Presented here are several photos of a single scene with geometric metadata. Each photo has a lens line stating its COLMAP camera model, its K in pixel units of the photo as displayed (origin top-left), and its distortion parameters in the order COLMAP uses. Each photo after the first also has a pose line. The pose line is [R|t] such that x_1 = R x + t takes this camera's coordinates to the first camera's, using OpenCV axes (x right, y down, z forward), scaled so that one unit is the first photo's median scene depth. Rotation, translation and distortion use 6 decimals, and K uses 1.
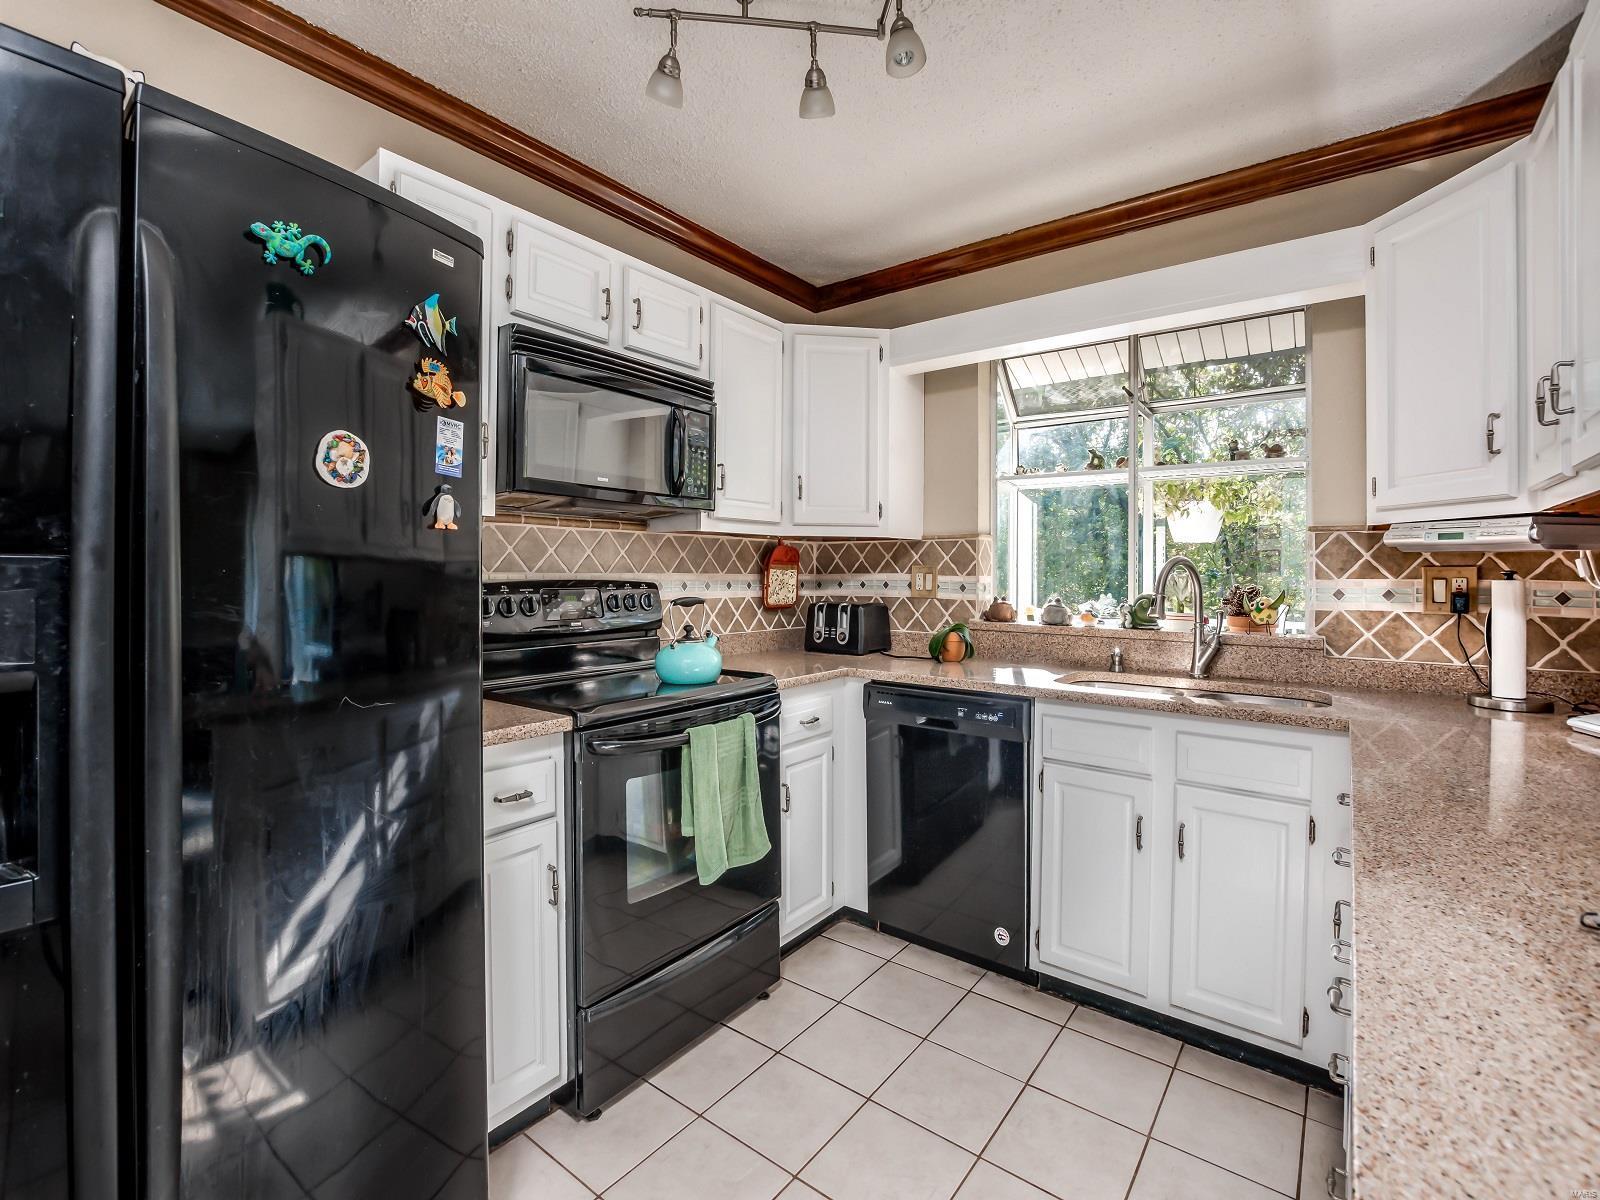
lens RADIAL K [[718.2, 0, 830.4], [0, 718.2, 574.3], [0, 0, 1]] dist [-0.029511, 0.001813]
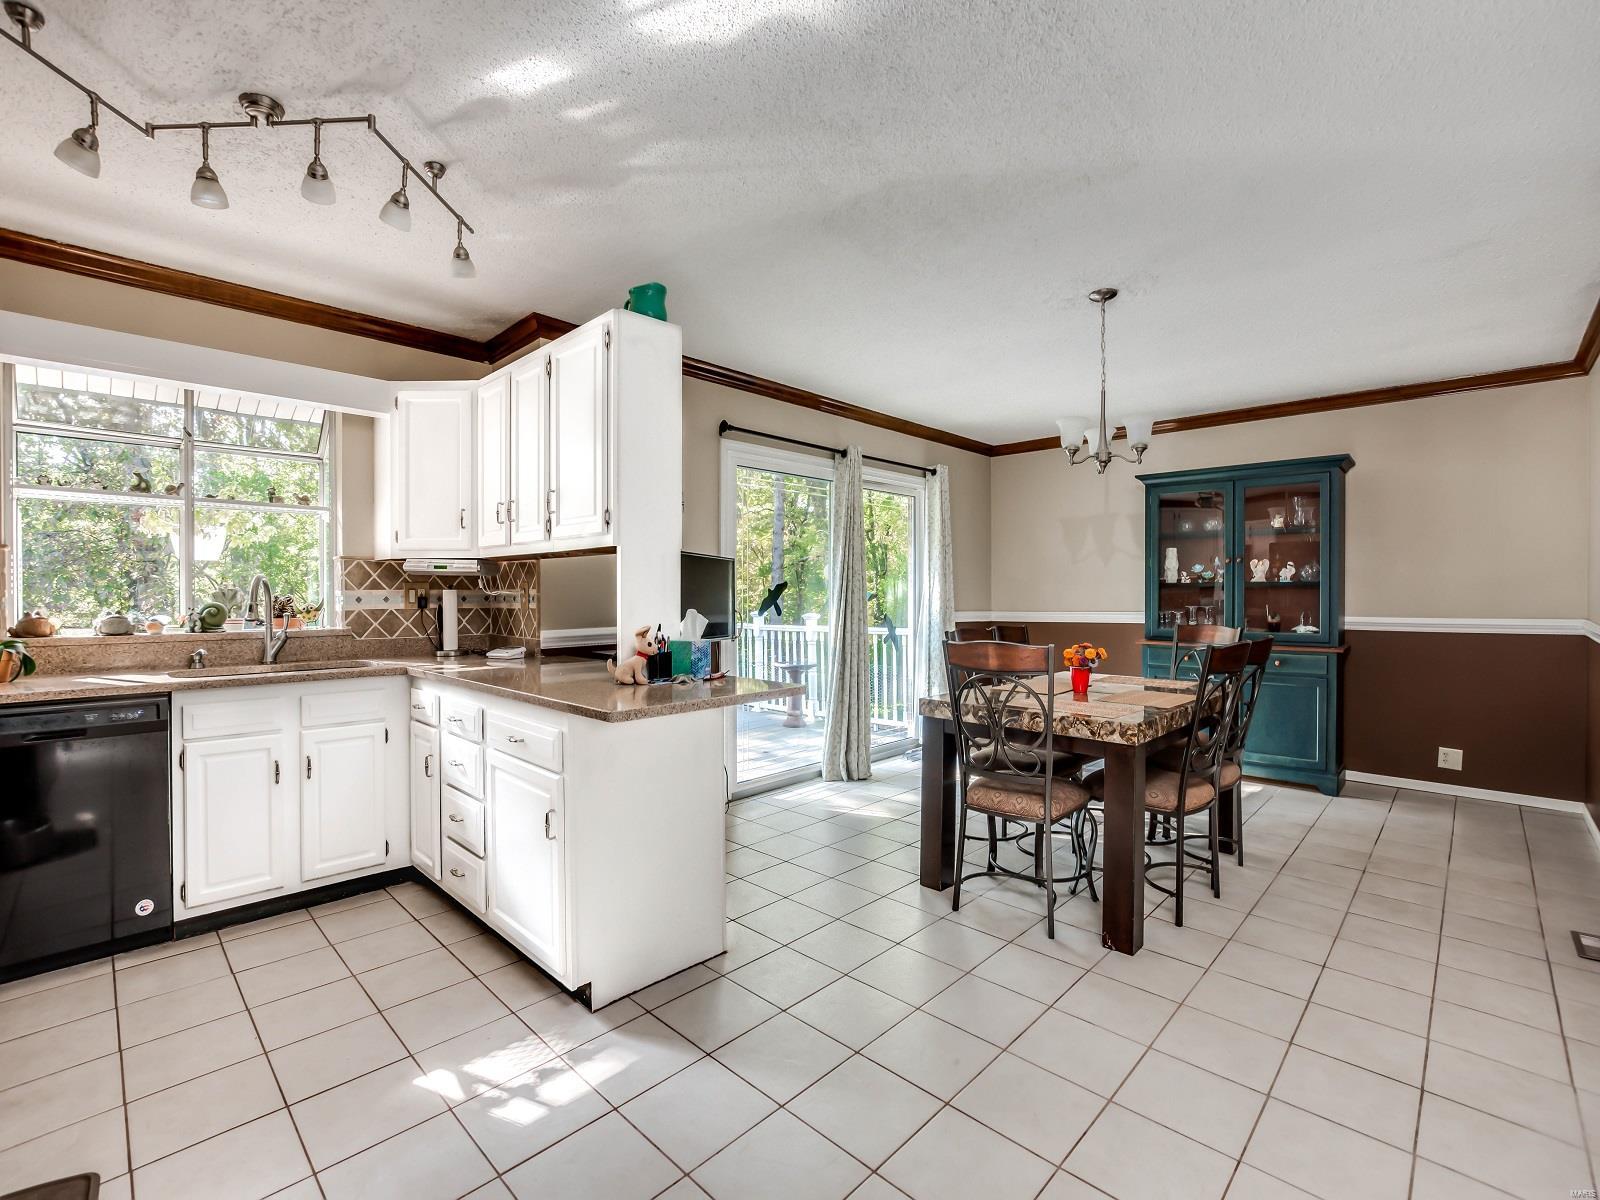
lens RADIAL K [[718.2, 0, 791.9], [0, 718.2, 598.6], [0, 0, 1]] dist [-0.029511, 0.001813]
pose [[0.128251, -0.020067, 0.991539, -0.687055], [0.001770, 0.999798, 0.020005, -0.004069], [-0.991740, -0.000811, 0.128260, -0.159682]]
